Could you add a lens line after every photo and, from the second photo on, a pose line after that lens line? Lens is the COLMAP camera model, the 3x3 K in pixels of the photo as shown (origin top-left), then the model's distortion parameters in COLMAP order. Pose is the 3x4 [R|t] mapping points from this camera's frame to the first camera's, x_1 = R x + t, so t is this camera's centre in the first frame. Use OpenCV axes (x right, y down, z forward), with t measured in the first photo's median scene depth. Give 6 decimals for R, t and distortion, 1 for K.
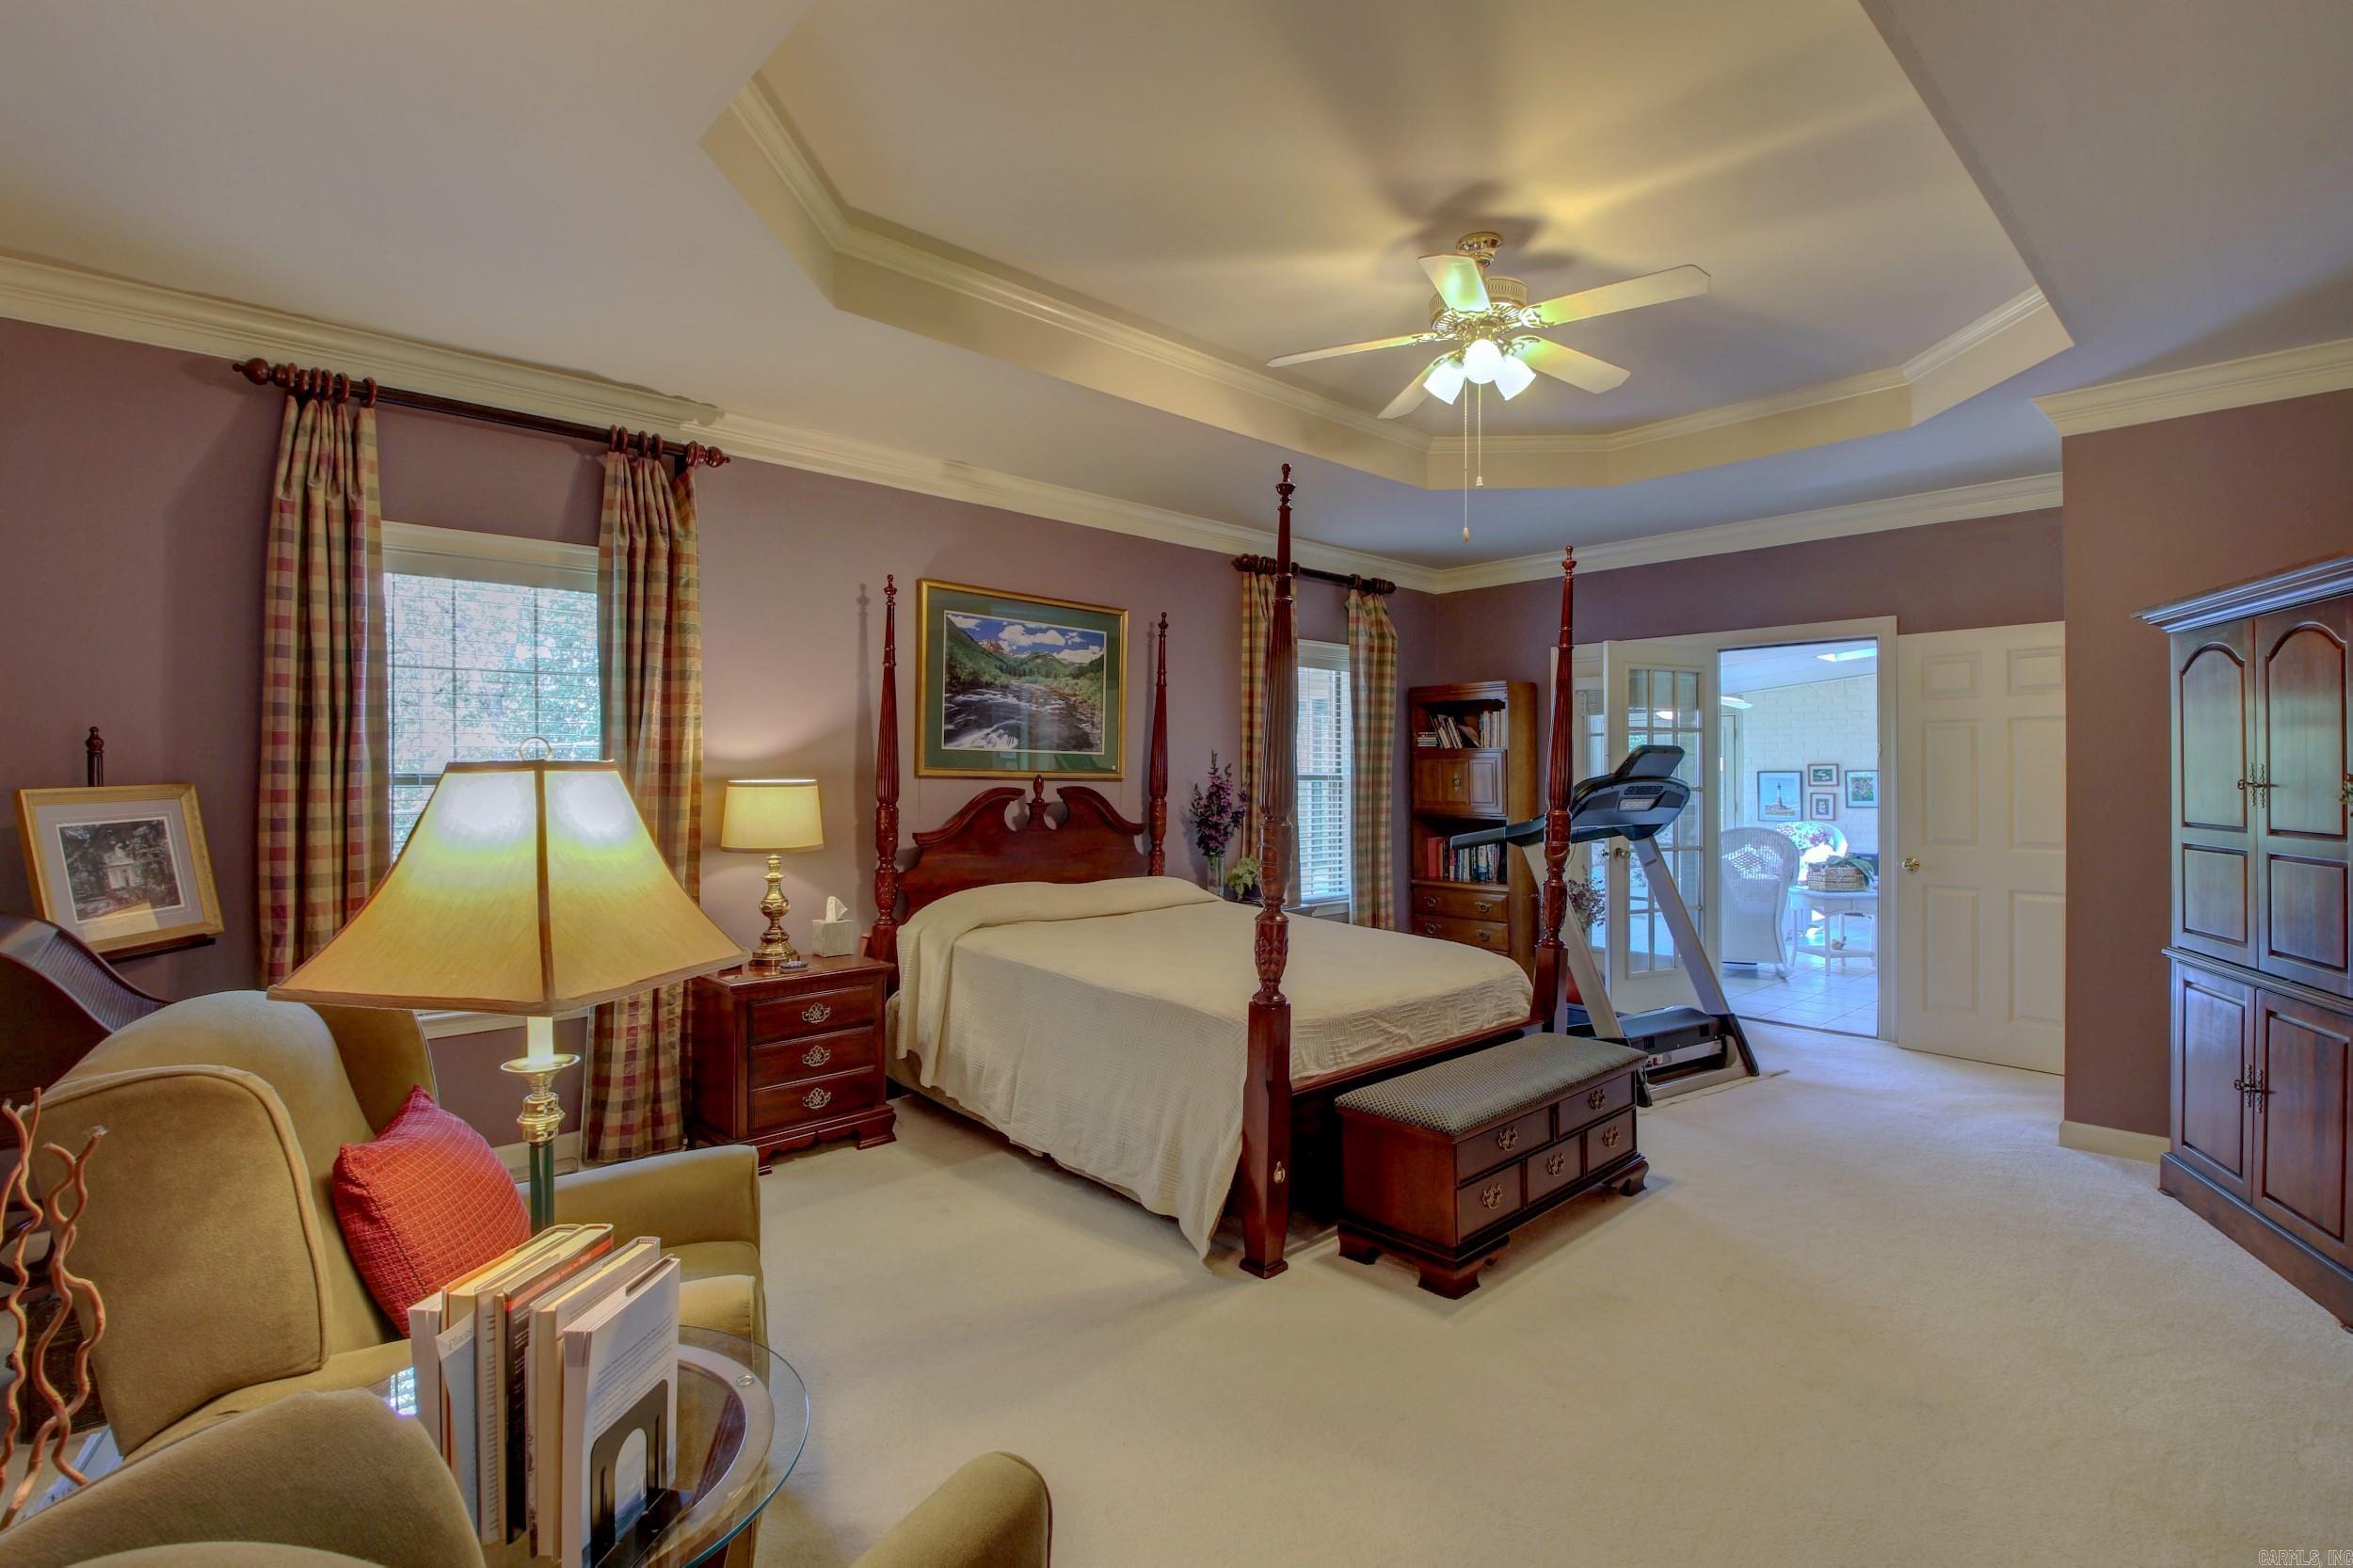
lens RADIAL K [[1086.0, 0, 1175.7], [0, 1086.0, 768.4], [0, 0, 1]] dist [0.020621, -0.034445]
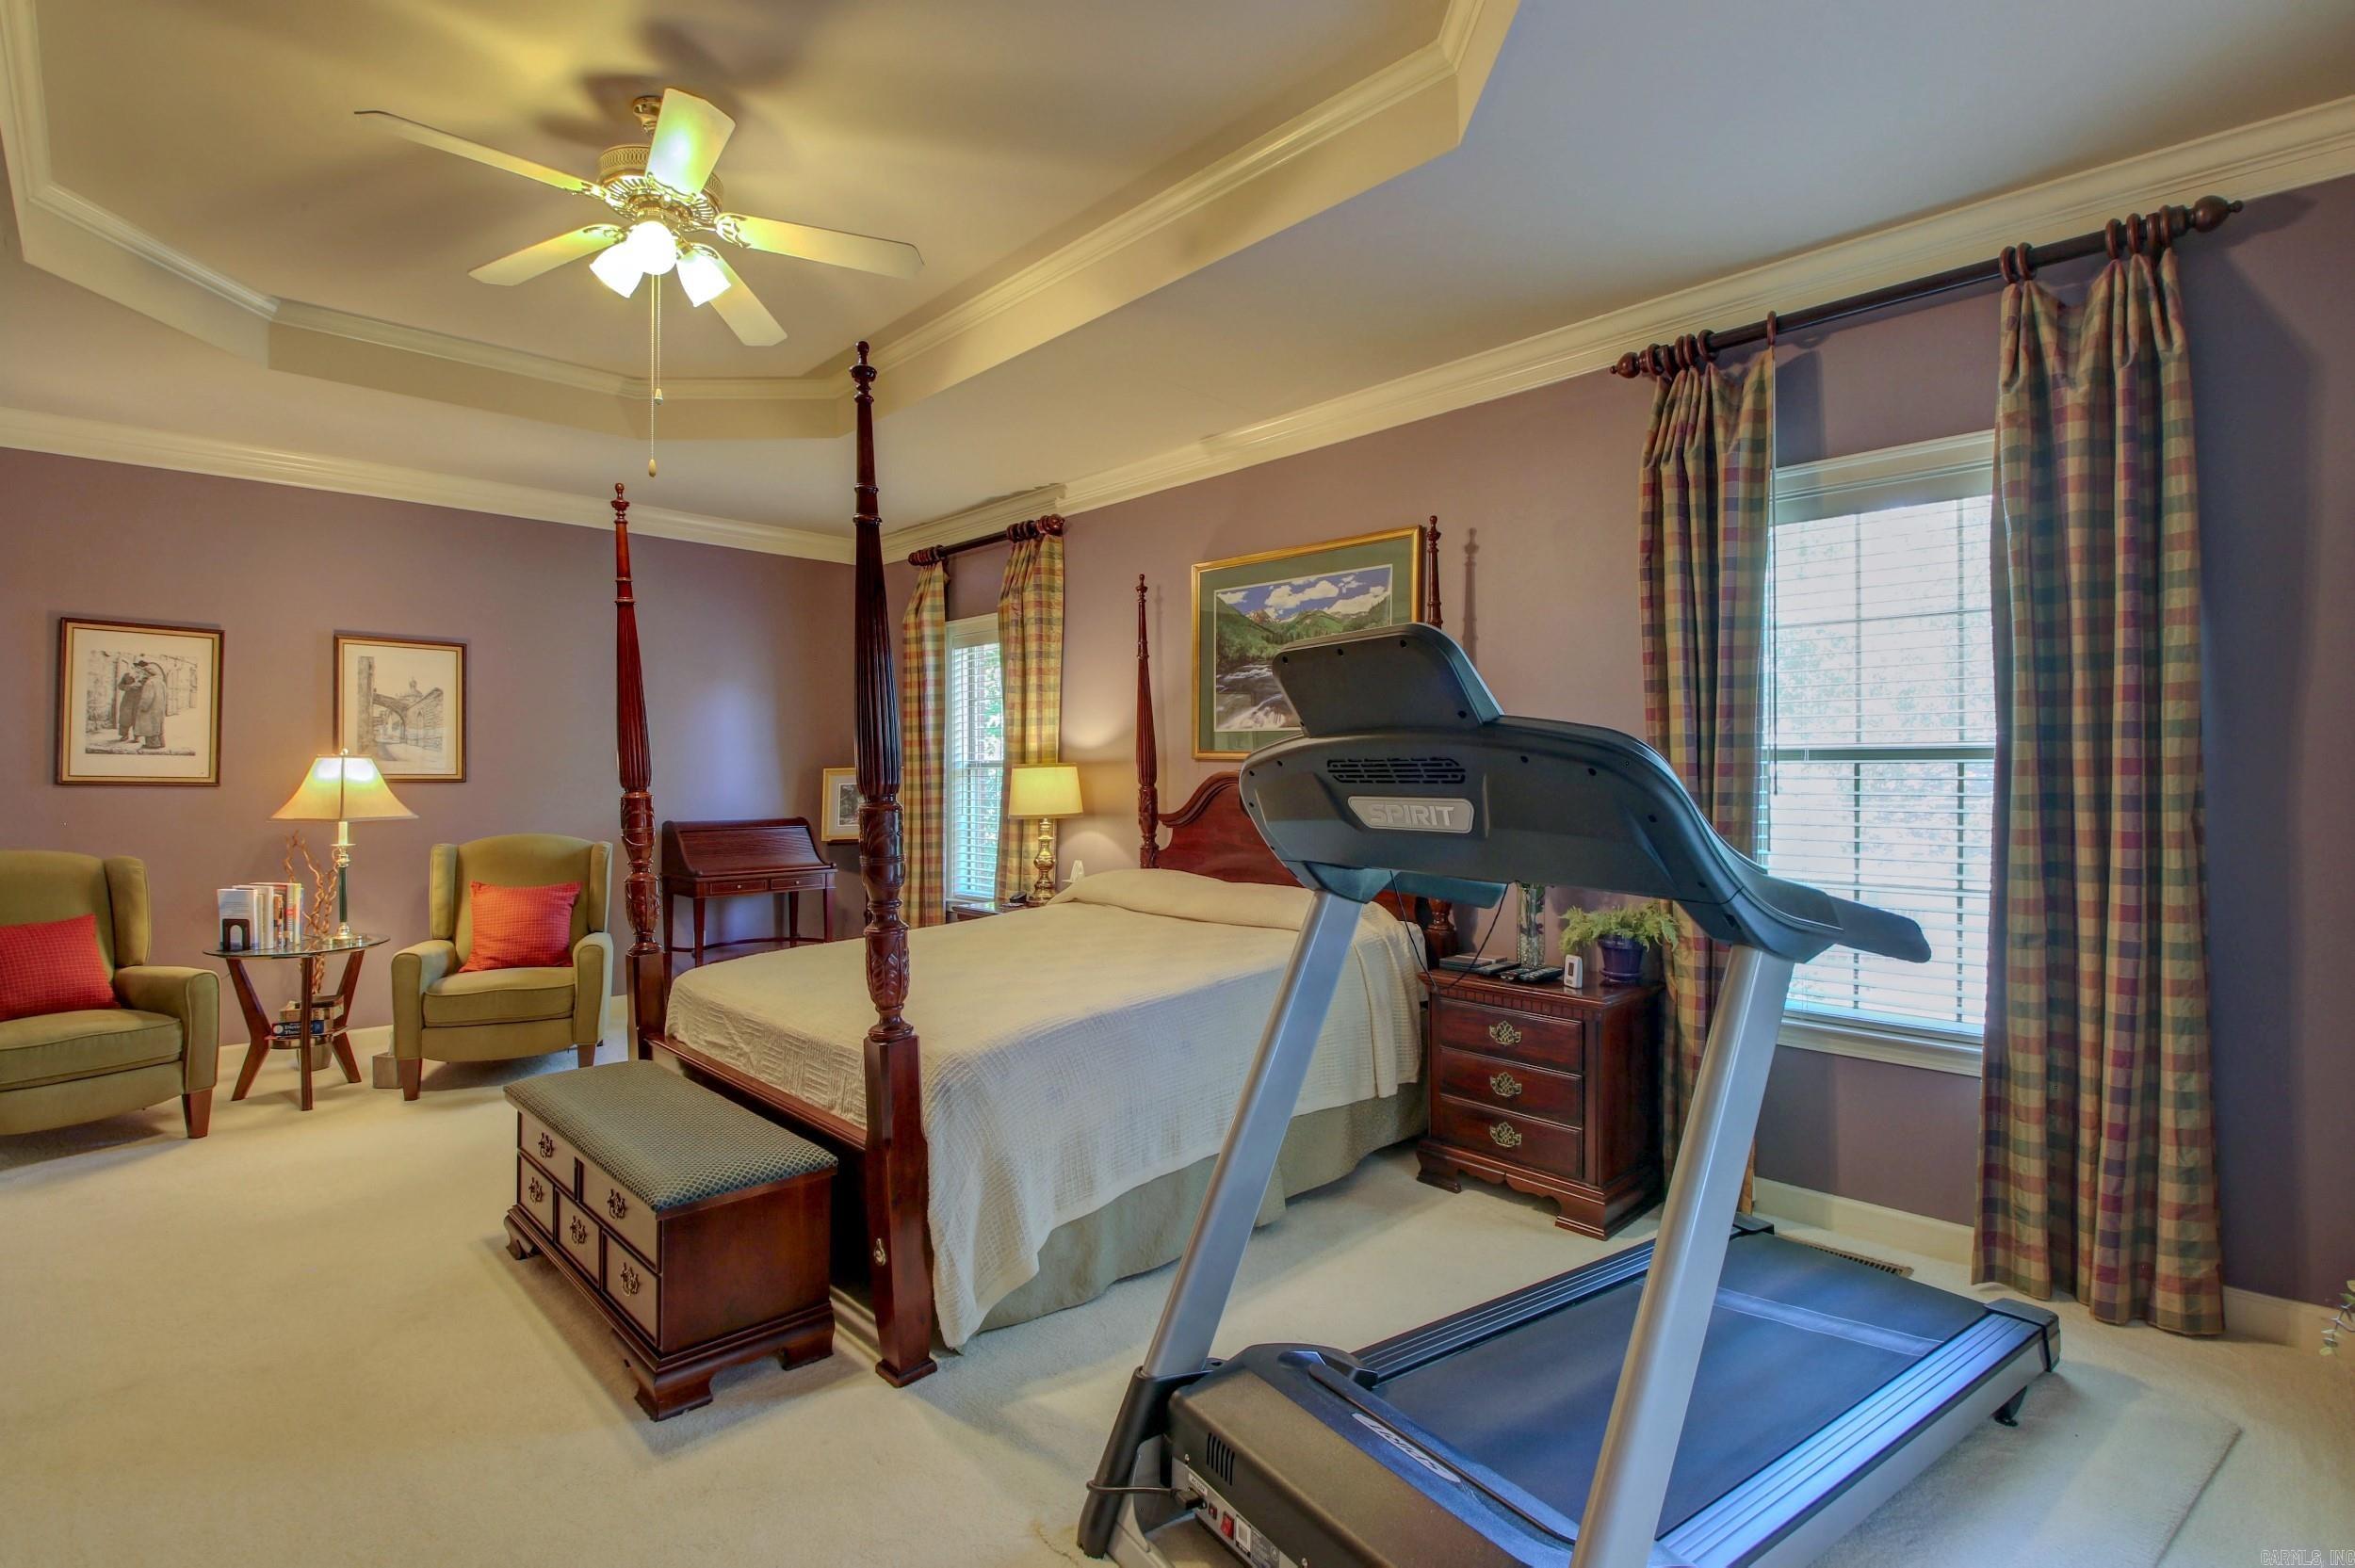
lens RADIAL K [[1086.8, 0, 1176.7], [0, 1086.8, 768.4], [0, 0, 1]] dist [0.020621, -0.034445]
pose [[0.029063, -0.007306, -0.999551, 0.739555], [0.006822, 0.999951, -0.007111, 0.021455], [0.999554, -0.006613, 0.029111, 0.900942]]
